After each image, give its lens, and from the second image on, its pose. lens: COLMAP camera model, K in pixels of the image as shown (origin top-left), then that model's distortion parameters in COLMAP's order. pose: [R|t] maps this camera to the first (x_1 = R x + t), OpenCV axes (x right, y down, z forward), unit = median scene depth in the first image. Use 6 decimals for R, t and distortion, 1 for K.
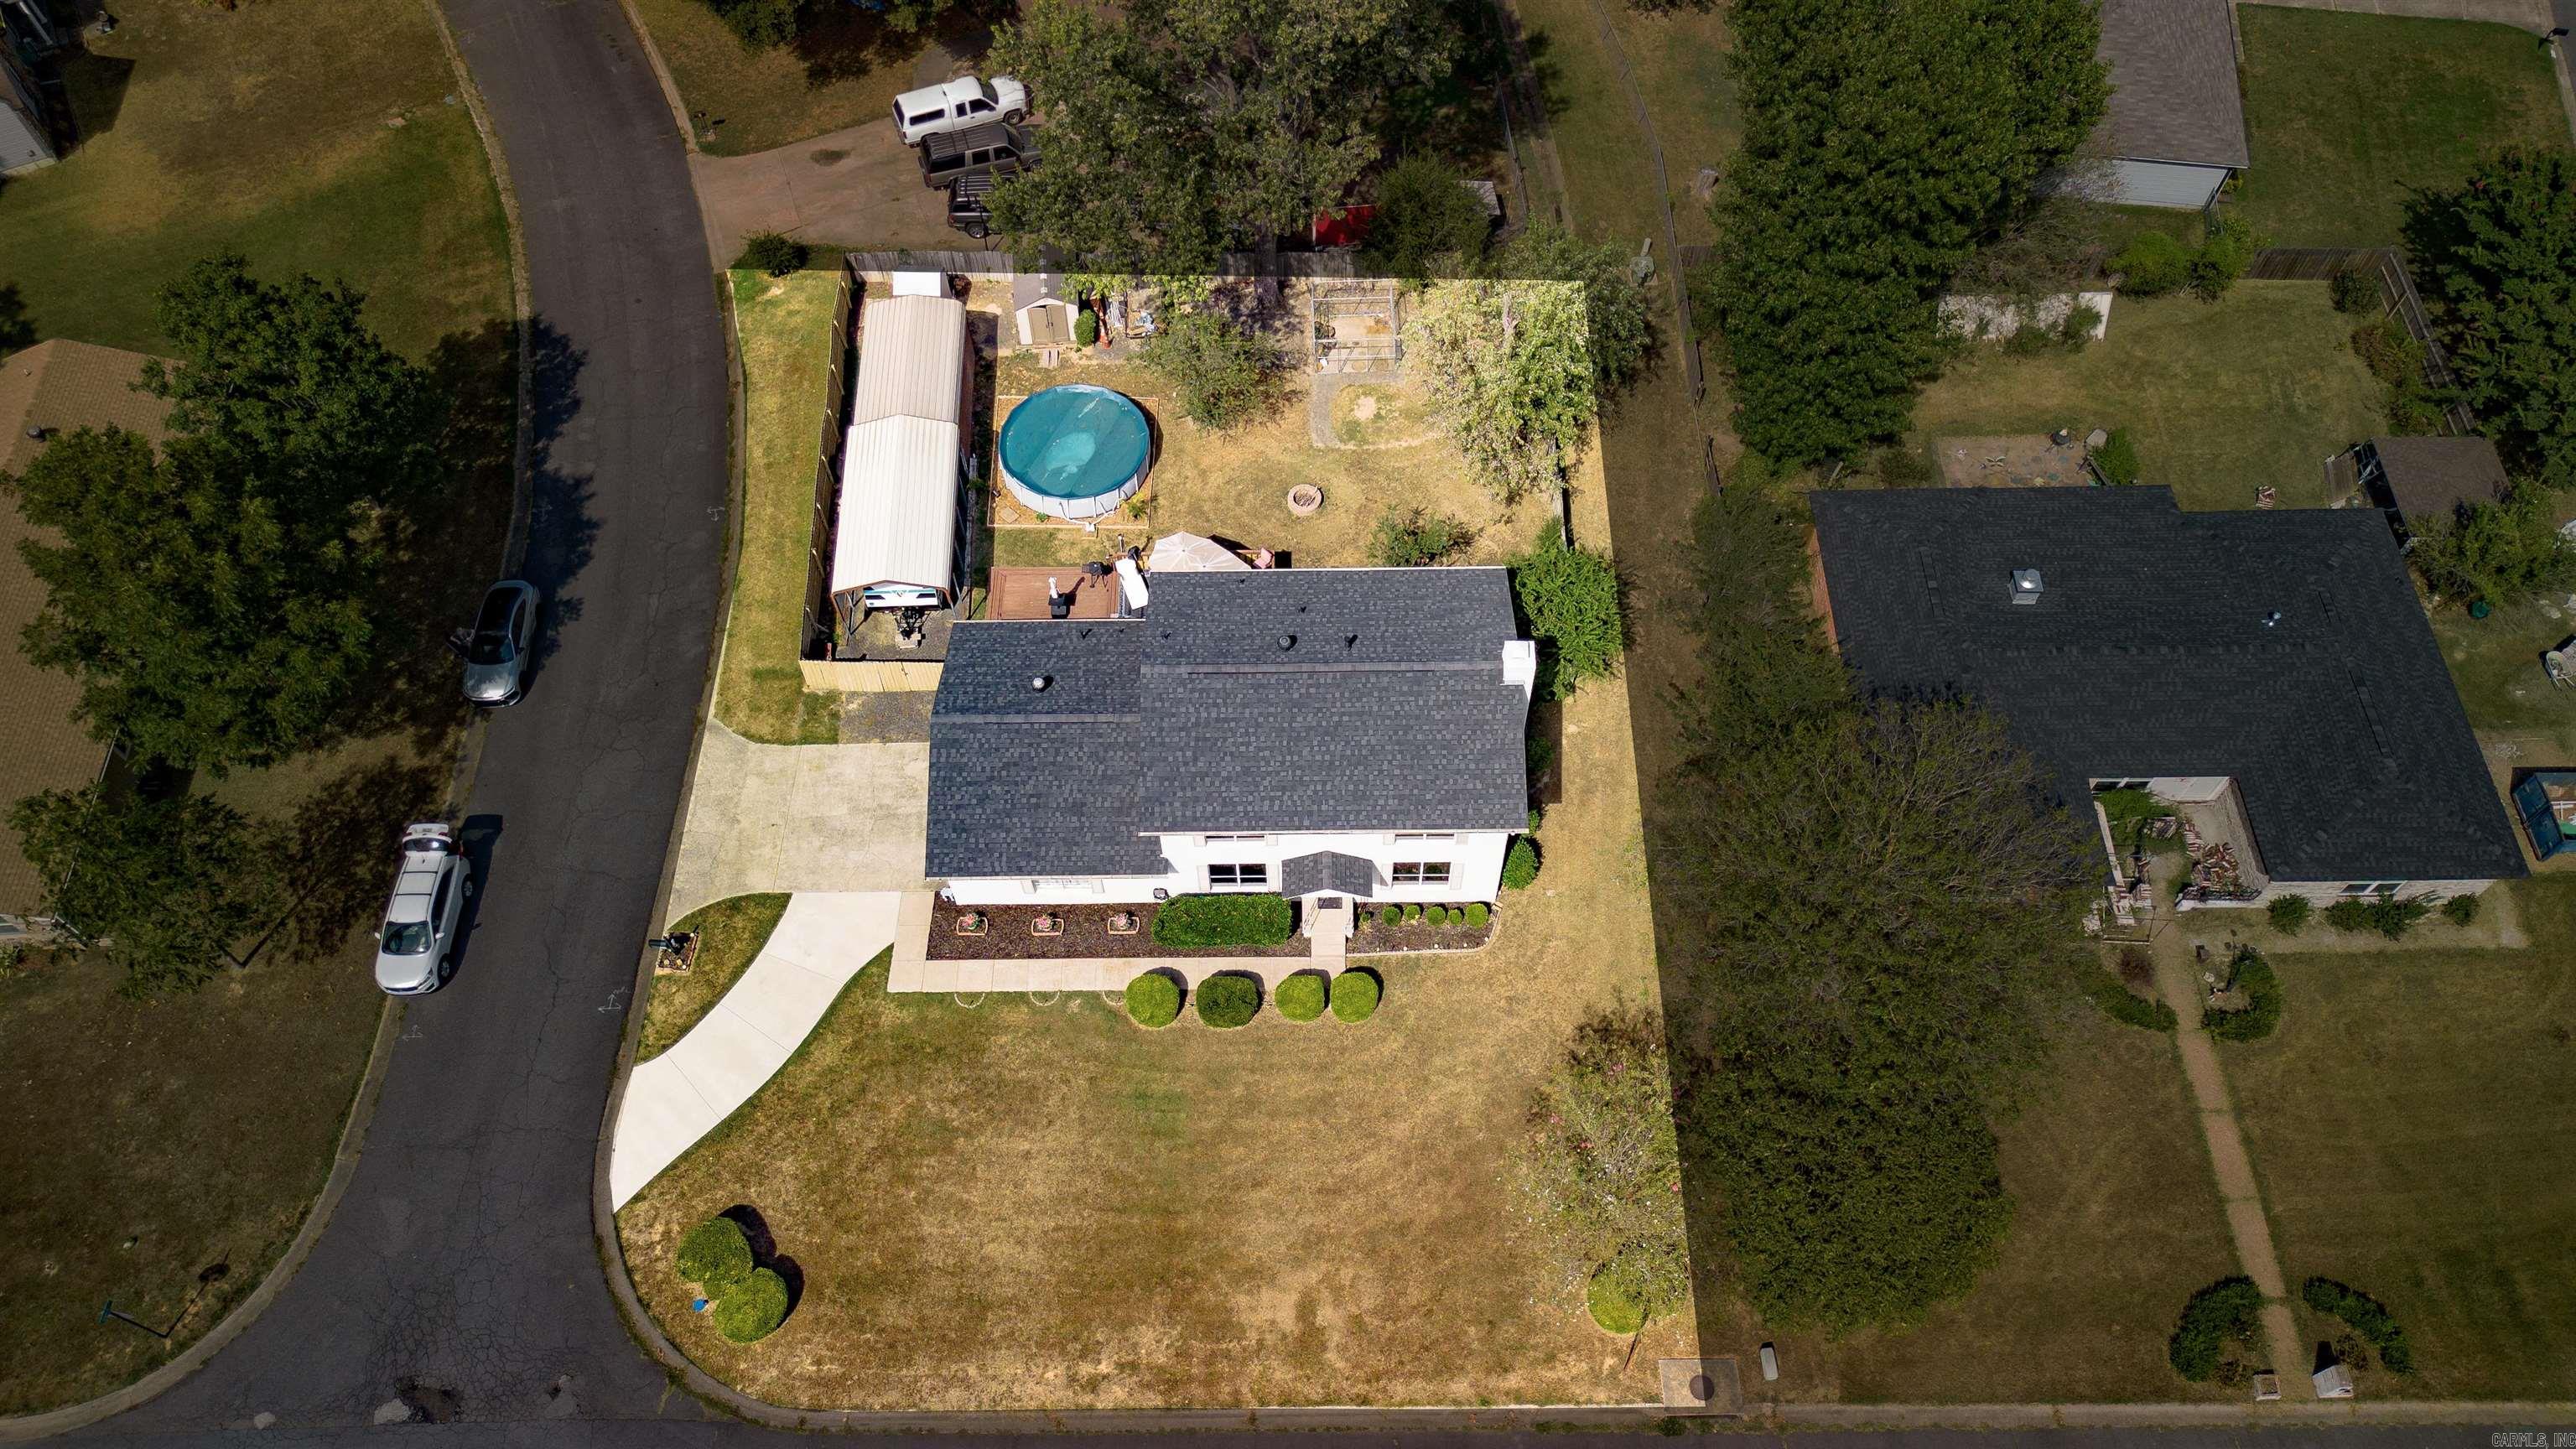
lens RADIAL K [[1857.2, 0, 1288.0], [0, 1857.2, 724.5], [0, 0, 1]] dist [0.059594, -0.058234]
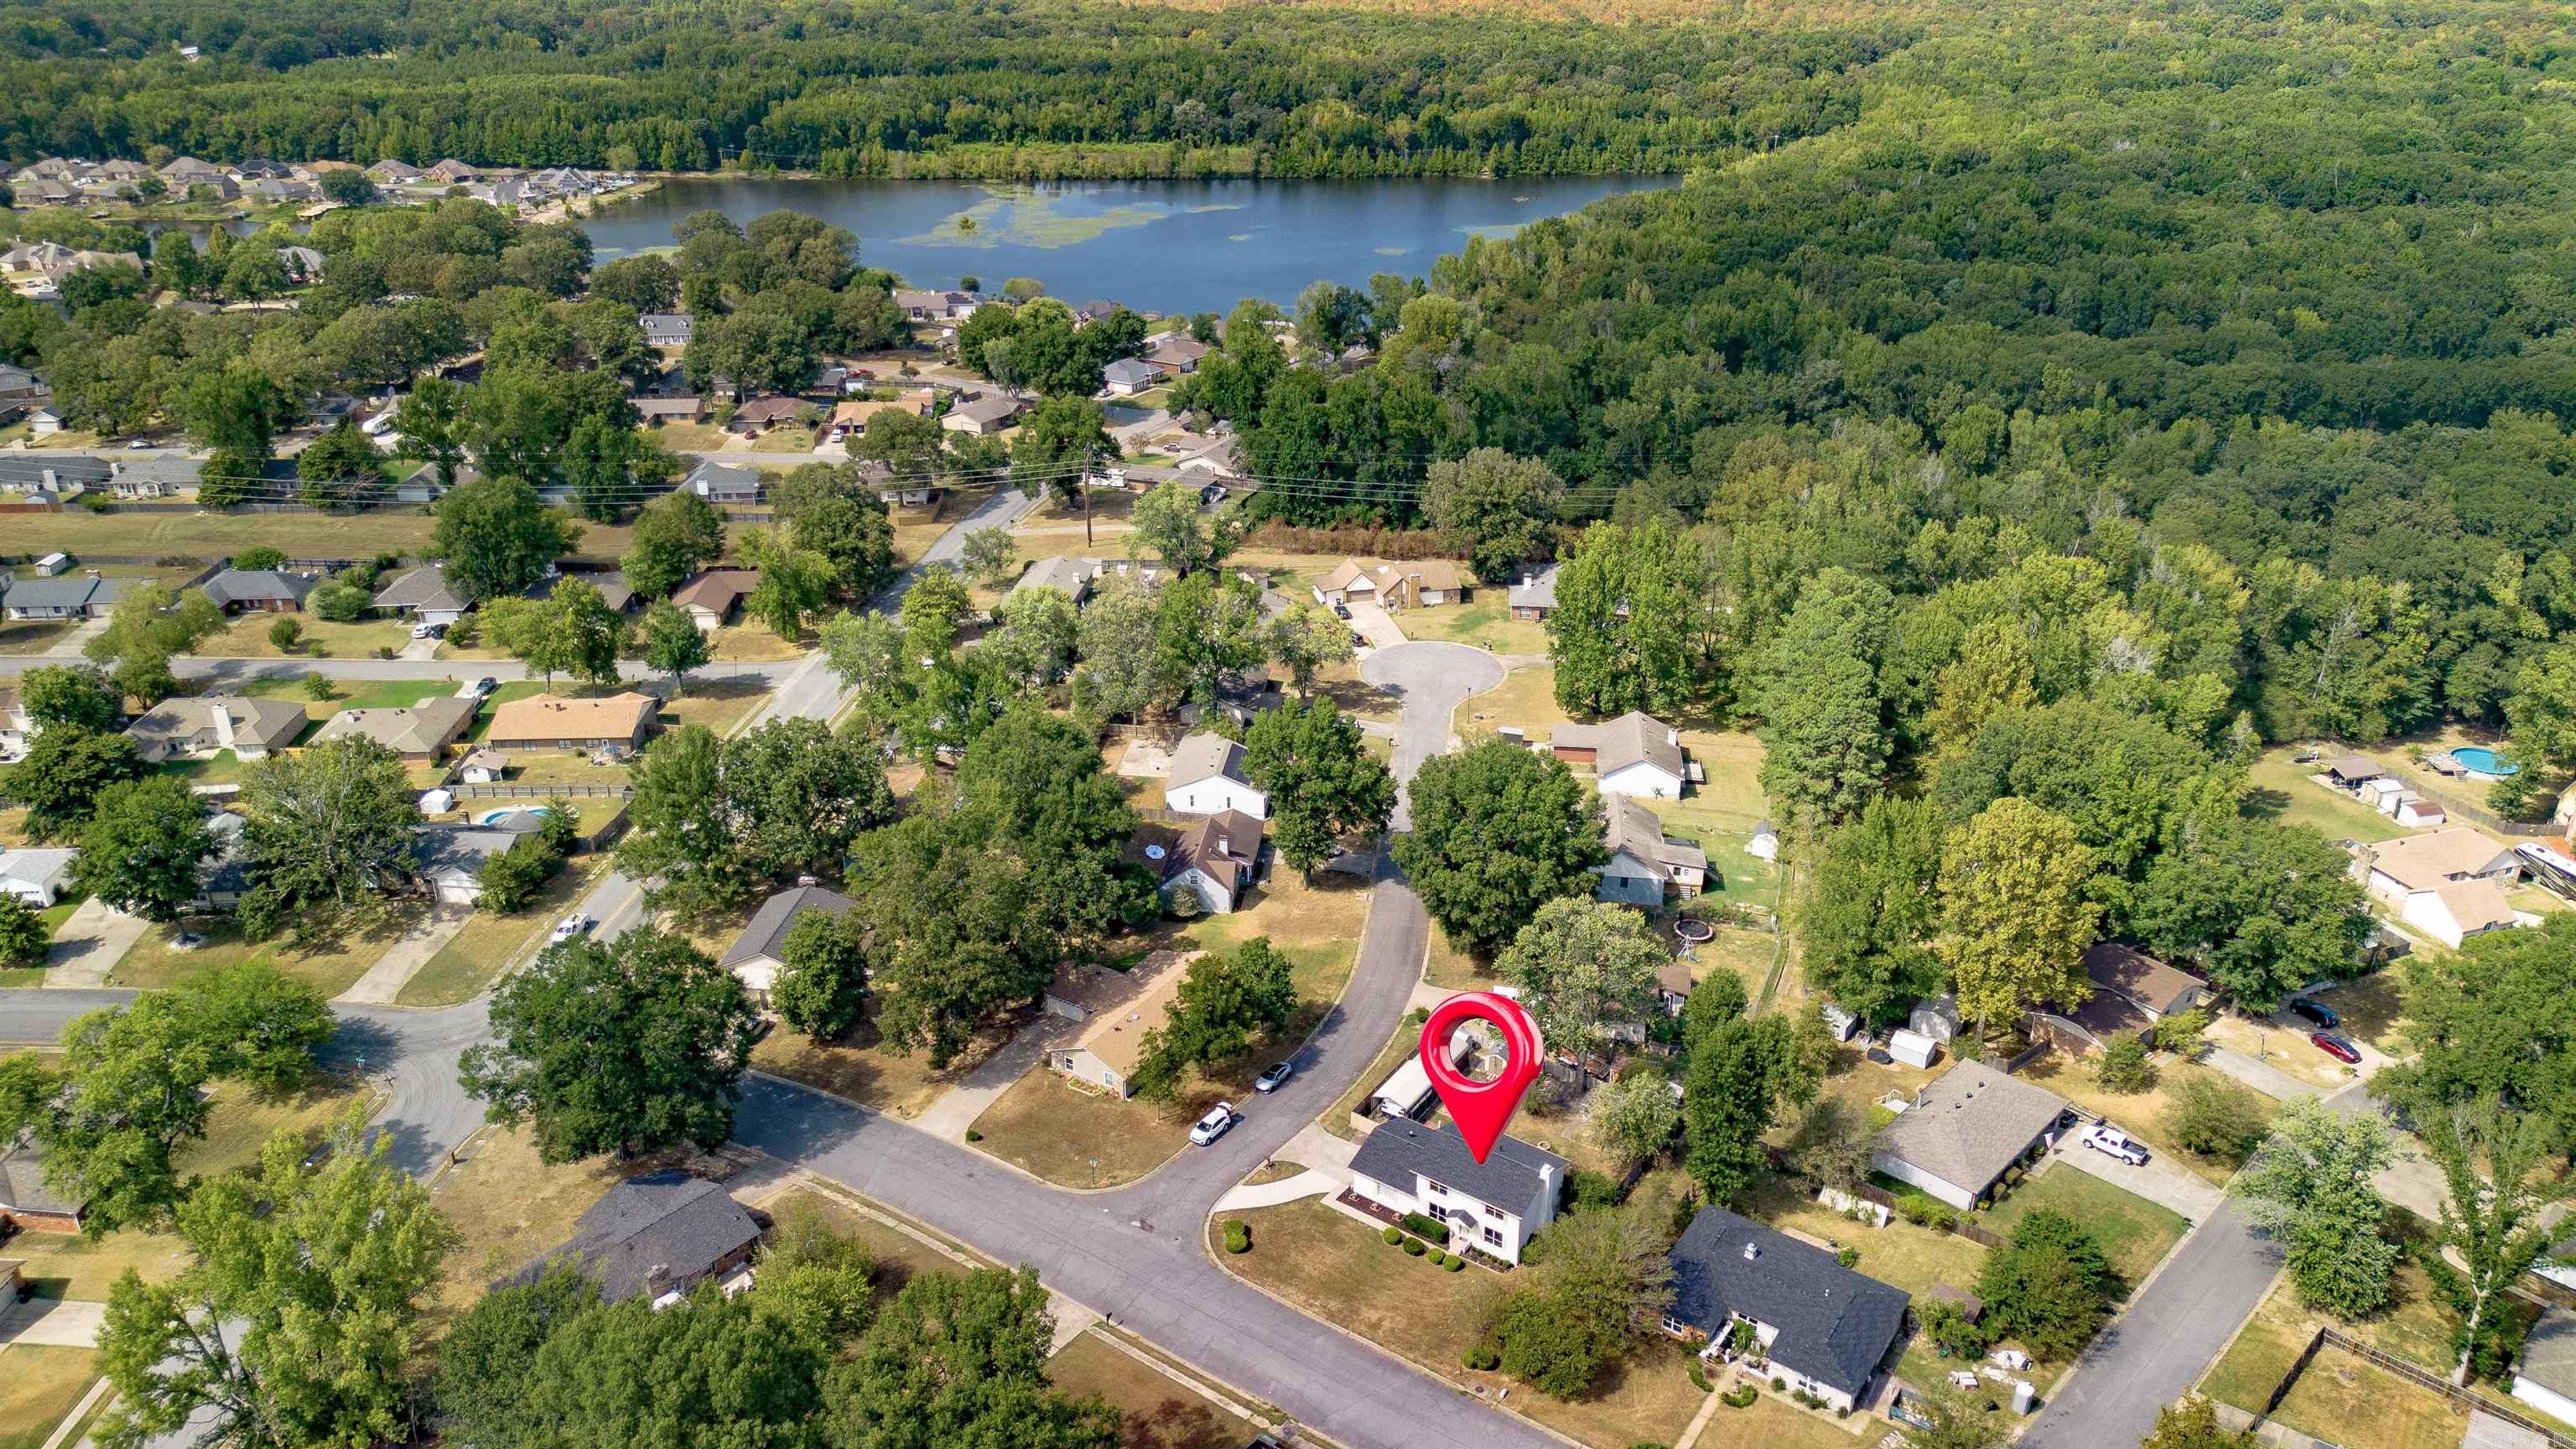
lens RADIAL K [[1857.2, 0, 1288.0], [0, 1857.2, 724.5], [0, 0, 1]] dist [0.059594, -0.058234]
pose [[0.816929, 0.245289, -0.521977, 1.112153], [-0.490609, 0.771353, -0.405360, 0.785082], [0.303199, 0.587237, 0.750482, -1.706169]]
